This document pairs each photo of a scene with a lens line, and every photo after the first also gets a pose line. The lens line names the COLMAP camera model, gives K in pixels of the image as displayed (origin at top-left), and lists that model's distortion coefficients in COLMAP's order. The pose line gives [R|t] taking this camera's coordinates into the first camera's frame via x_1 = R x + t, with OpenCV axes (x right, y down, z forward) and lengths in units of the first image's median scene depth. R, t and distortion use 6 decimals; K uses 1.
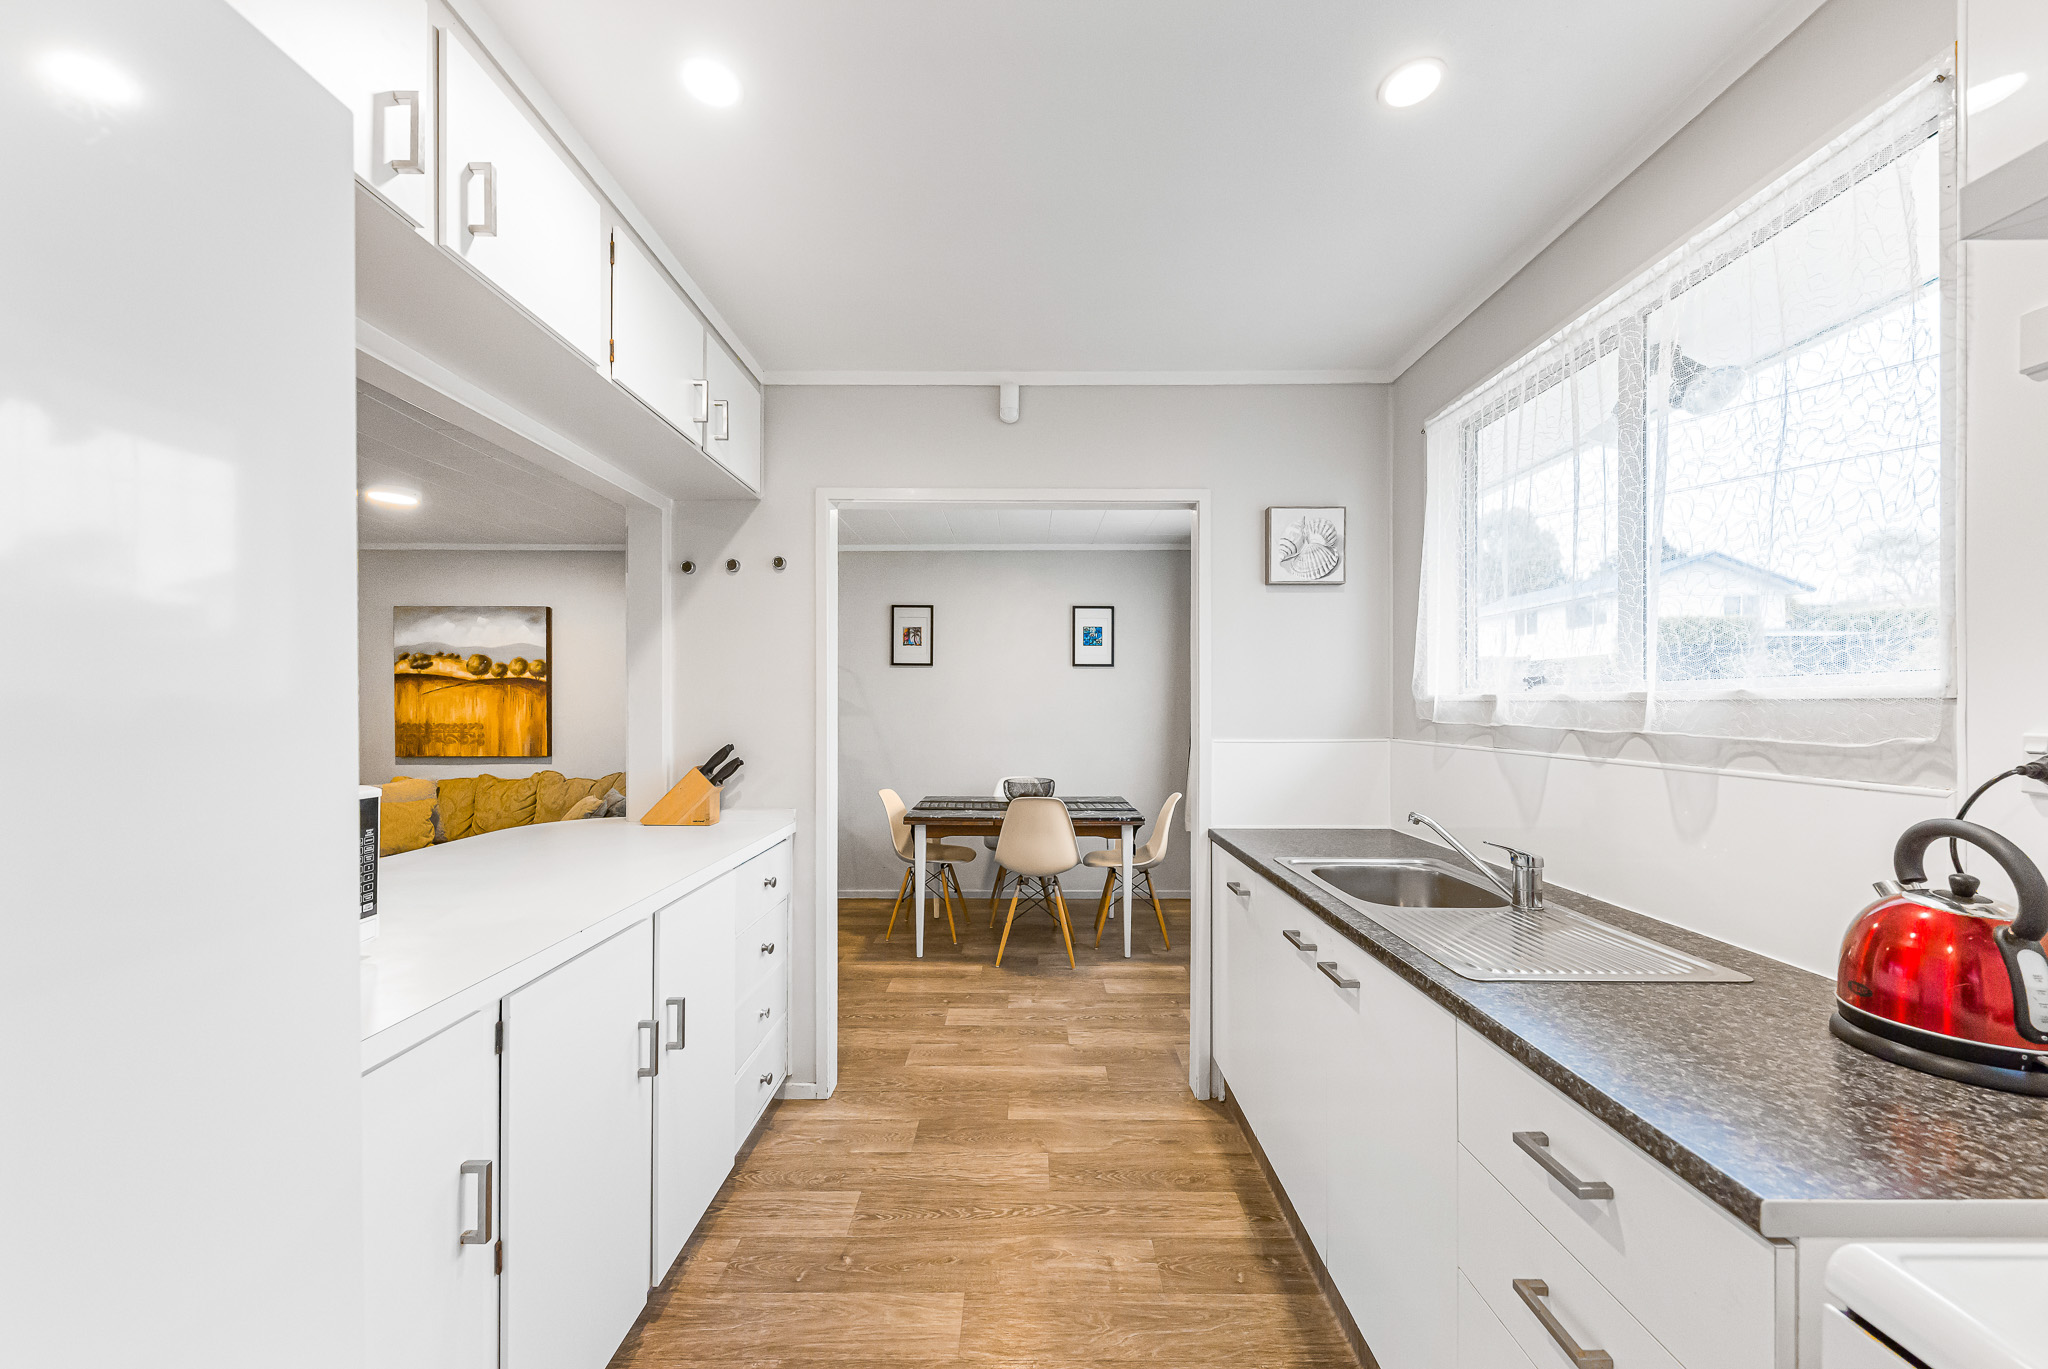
lens RADIAL K [[717.7, 0, 1018.6], [0, 717.7, 687.5], [0, 0, 1]] dist [0.010416, -0.004198]
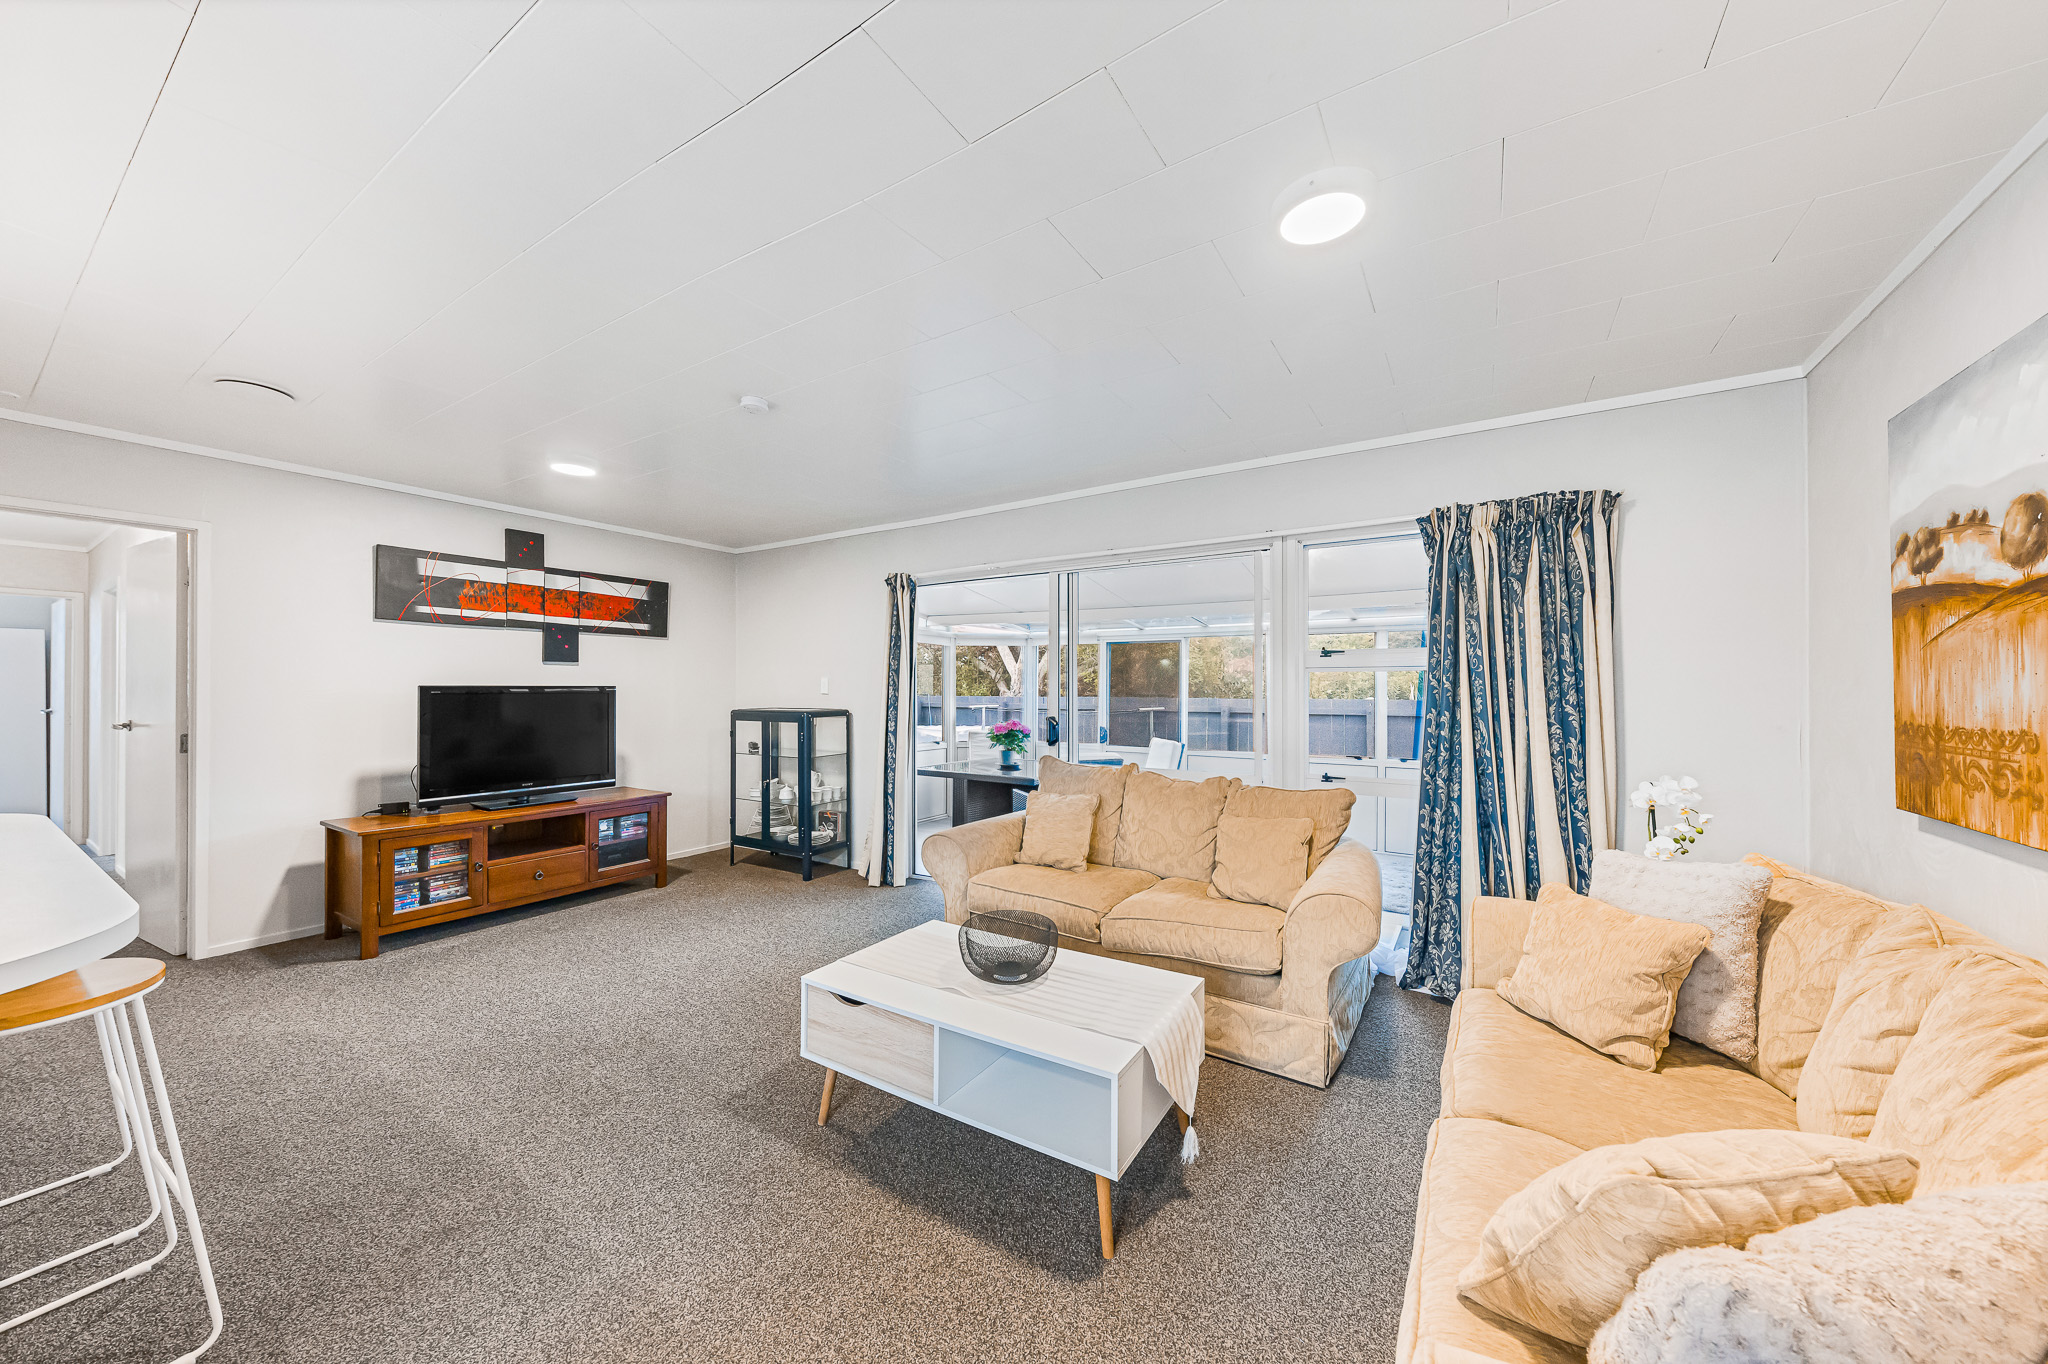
lens RADIAL K [[717.7, 0, 1018.6], [0, 717.7, 685.0], [0, 0, 1]] dist [0.010416, -0.004198]
pose [[-0.560493, -0.005266, -0.828143, -0.279572], [0.016271, 0.999717, -0.017369, 0.028994], [0.827999, -0.023211, -0.560248, 0.825484]]
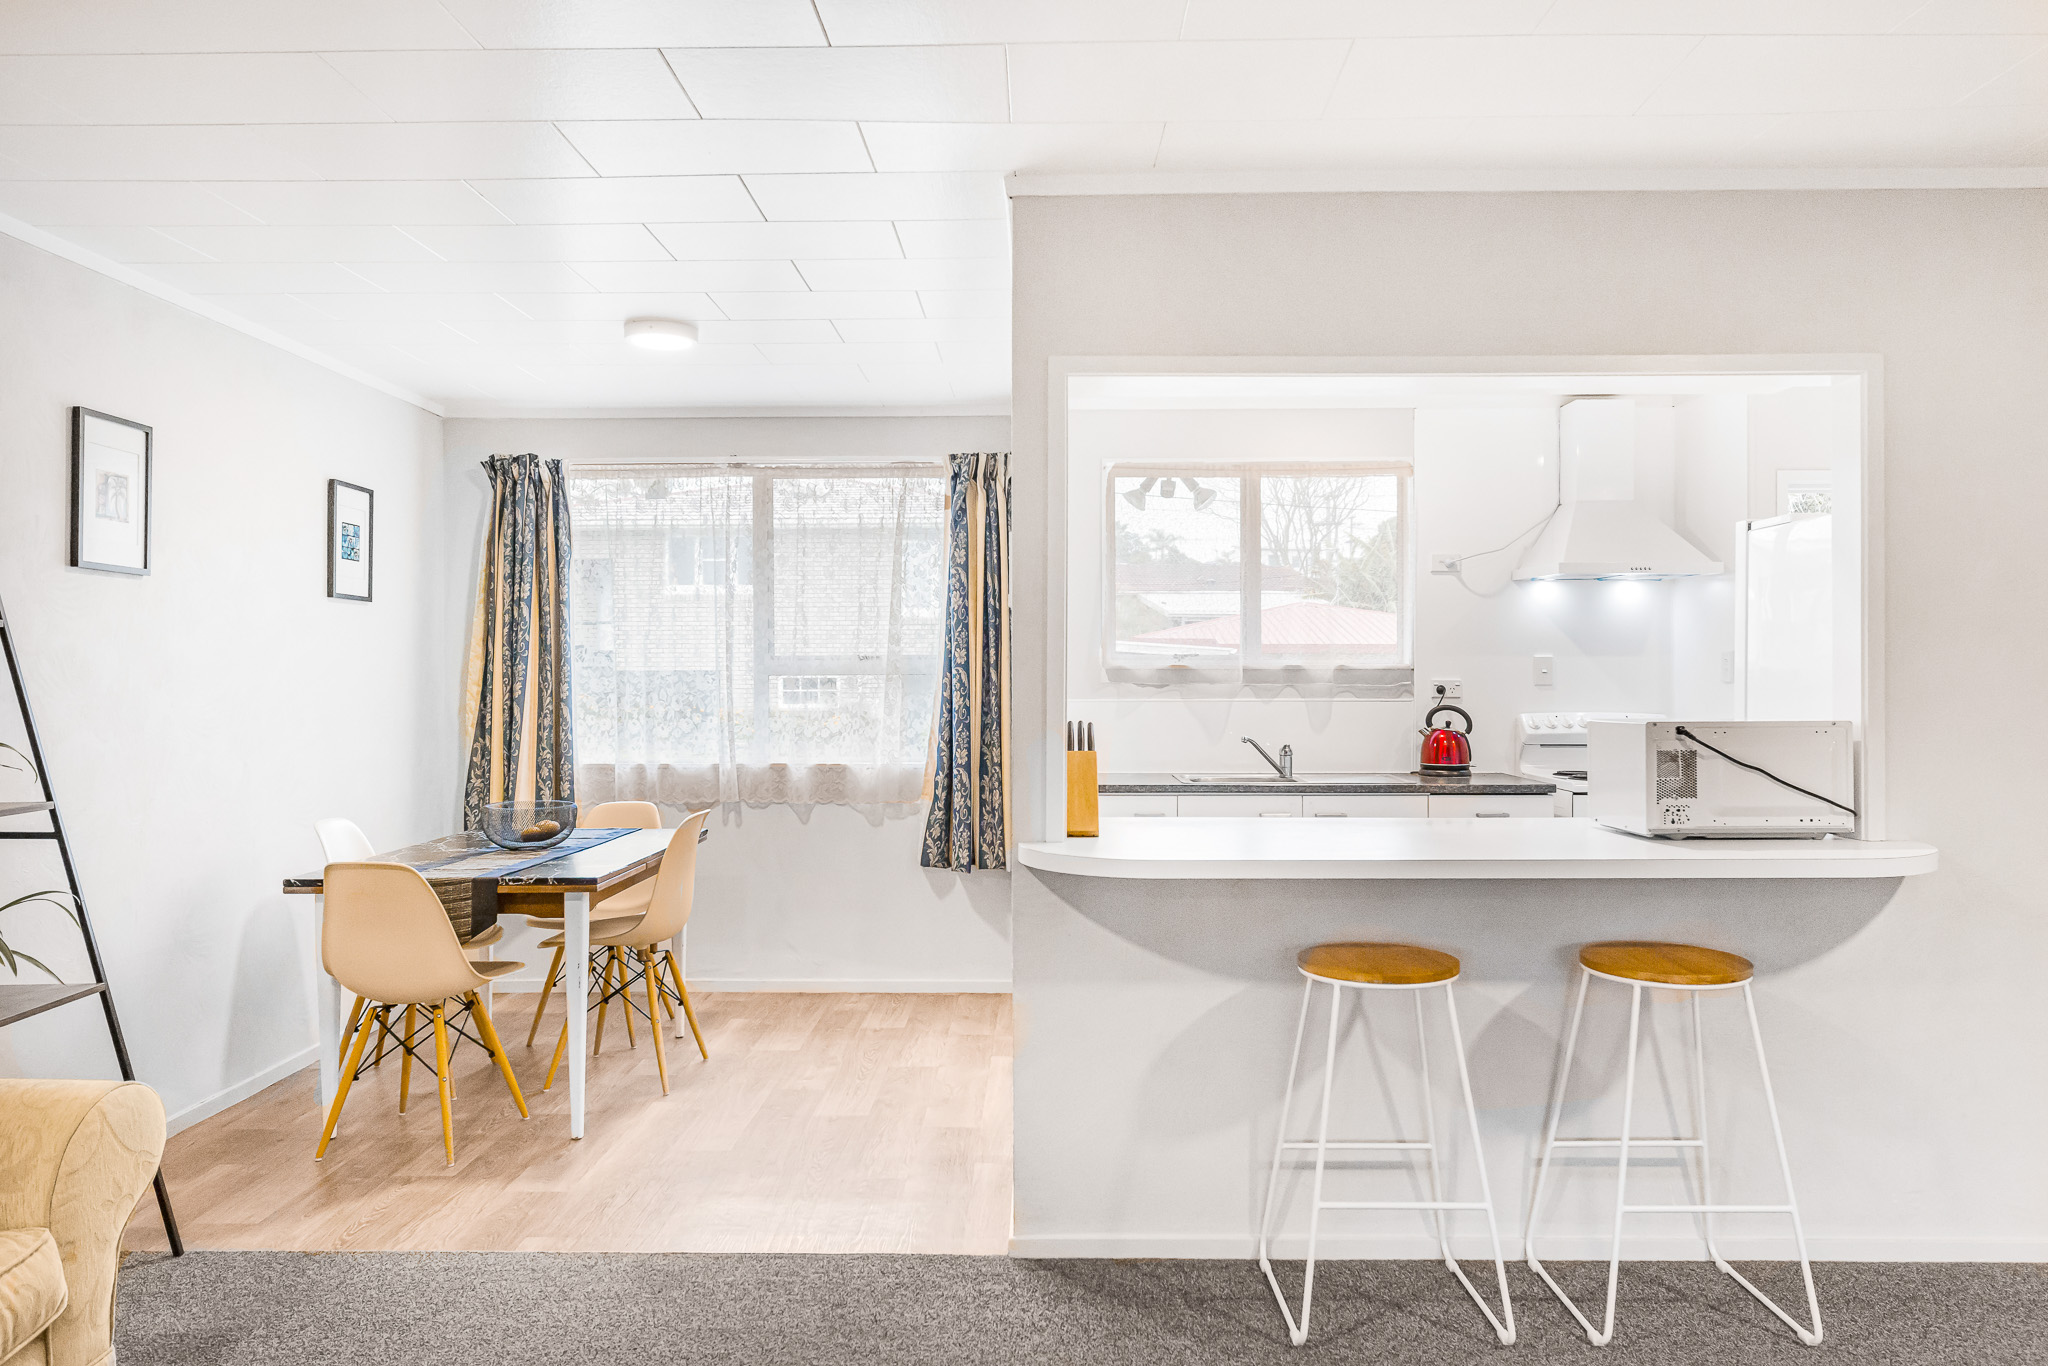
lens RADIAL K [[1348.2, 0, 1024.0], [0, 1348.2, 683.0], [0, 0, 1]] dist [0.000519, 0.000084]
pose [[0.048034, -0.003461, 0.998840, -0.866993], [-0.020069, 0.999789, 0.004430, 0.016980], [-0.998644, -0.020259, 0.047954, 0.463844]]
